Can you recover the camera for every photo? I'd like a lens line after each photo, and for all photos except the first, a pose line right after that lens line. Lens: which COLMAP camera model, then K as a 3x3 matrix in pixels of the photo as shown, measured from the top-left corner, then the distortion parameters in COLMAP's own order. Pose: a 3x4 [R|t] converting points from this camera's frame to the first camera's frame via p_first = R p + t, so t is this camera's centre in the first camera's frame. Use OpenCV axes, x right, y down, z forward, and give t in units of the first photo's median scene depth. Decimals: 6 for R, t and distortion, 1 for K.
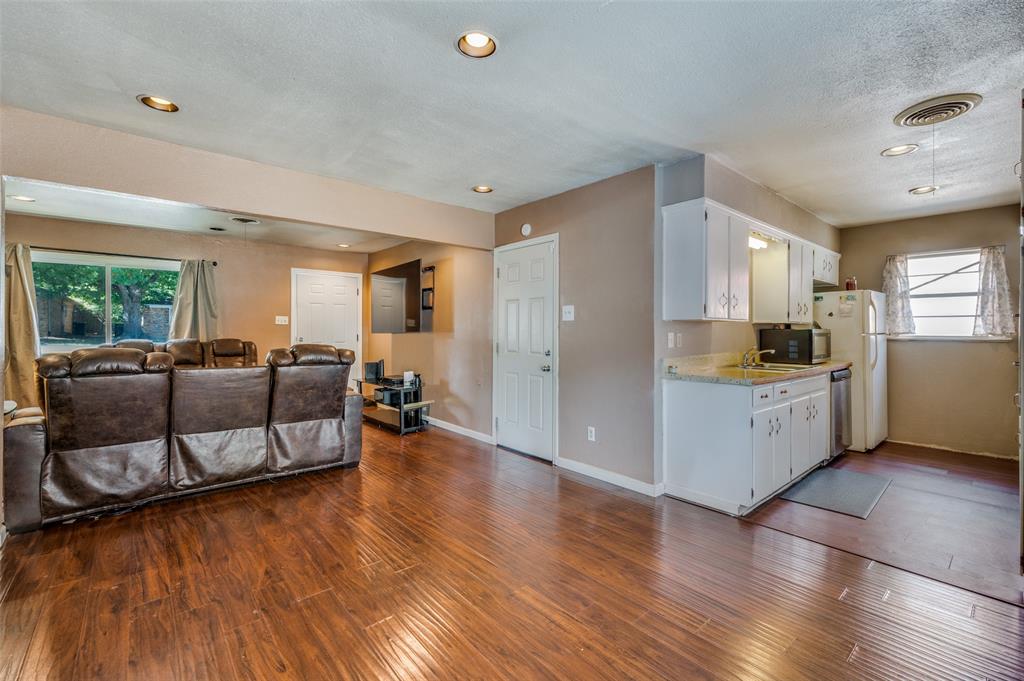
lens RADIAL K [[440.3, 0, 512.0], [0, 440.3, 340.5], [0, 0, 1]] dist [0.000450, 0.000088]
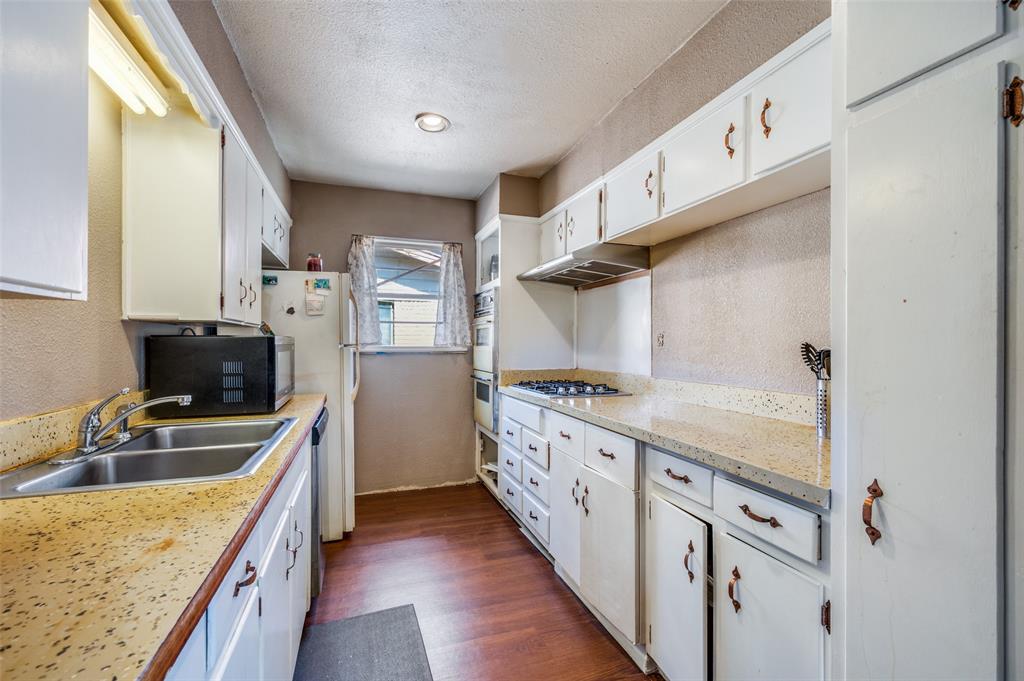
lens RADIAL K [[440.3, 0, 512.0], [0, 440.3, 340.5], [0, 0, 1]] dist [0.000450, 0.000088]
pose [[0.371921, 0.003085, 0.928259, 0.315445], [0.013438, 0.999872, -0.008707, -0.012957], [-0.928167, 0.015713, 0.371831, 0.544454]]
